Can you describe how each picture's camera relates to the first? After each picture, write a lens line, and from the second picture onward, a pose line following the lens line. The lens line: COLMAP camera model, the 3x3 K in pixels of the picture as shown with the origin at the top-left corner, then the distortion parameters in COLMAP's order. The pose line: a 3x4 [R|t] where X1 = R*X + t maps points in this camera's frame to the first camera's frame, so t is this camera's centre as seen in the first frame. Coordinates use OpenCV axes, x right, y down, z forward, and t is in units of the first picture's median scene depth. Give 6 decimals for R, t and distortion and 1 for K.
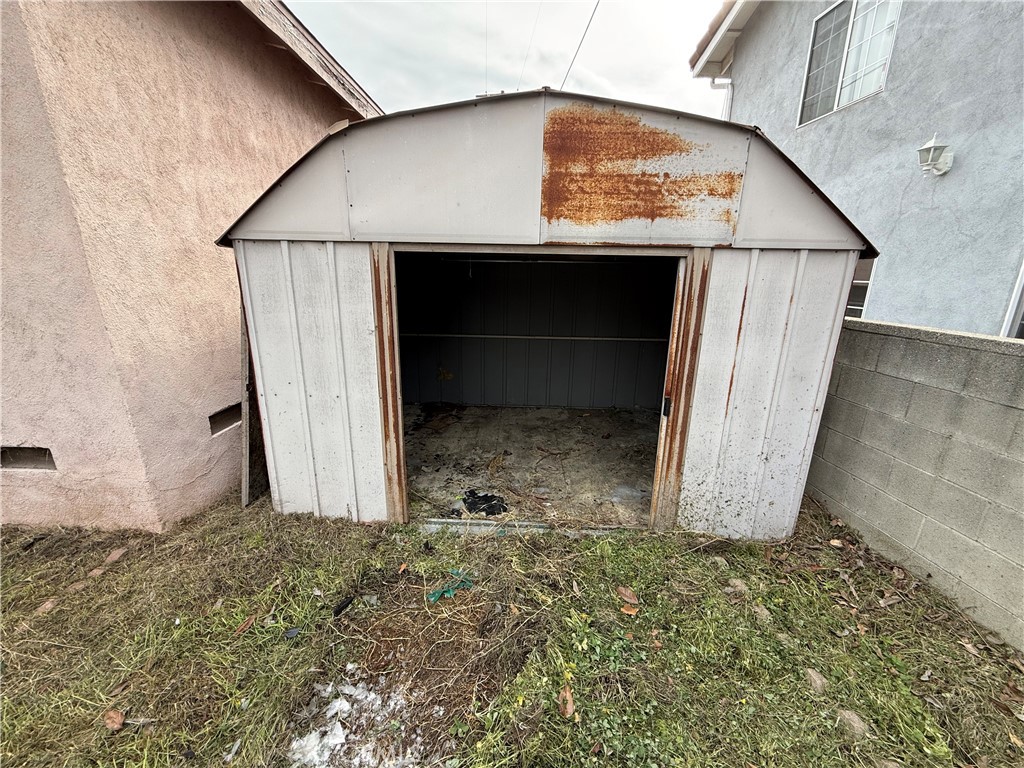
lens RADIAL K [[407.4, 0, 508.2], [0, 407.4, 380.4], [0, 0, 1]] dist [0.003526, 0.000156]
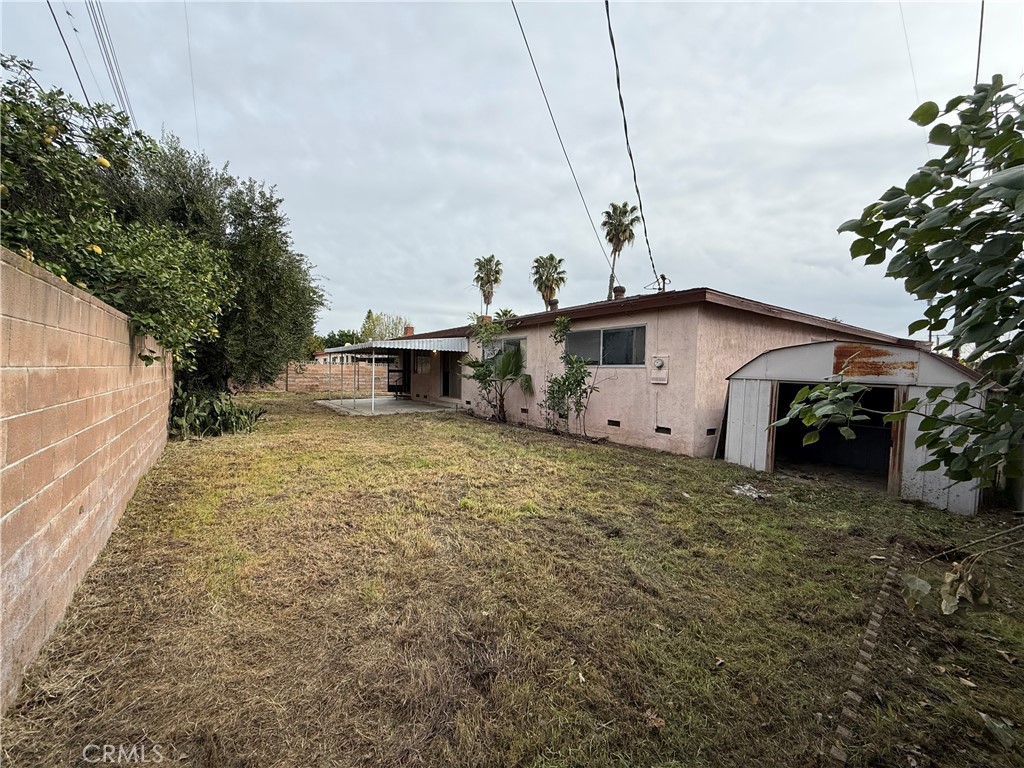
lens RADIAL K [[407.4, 0, 507.8], [0, 407.4, 385.9], [0, 0, 1]] dist [0.003526, 0.000156]
pose [[0.613833, 0.038475, -0.788498, 0.979118], [-0.235665, 0.962199, -0.136511, 0.680709], [0.753440, 0.269616, 0.599697, -2.641472]]
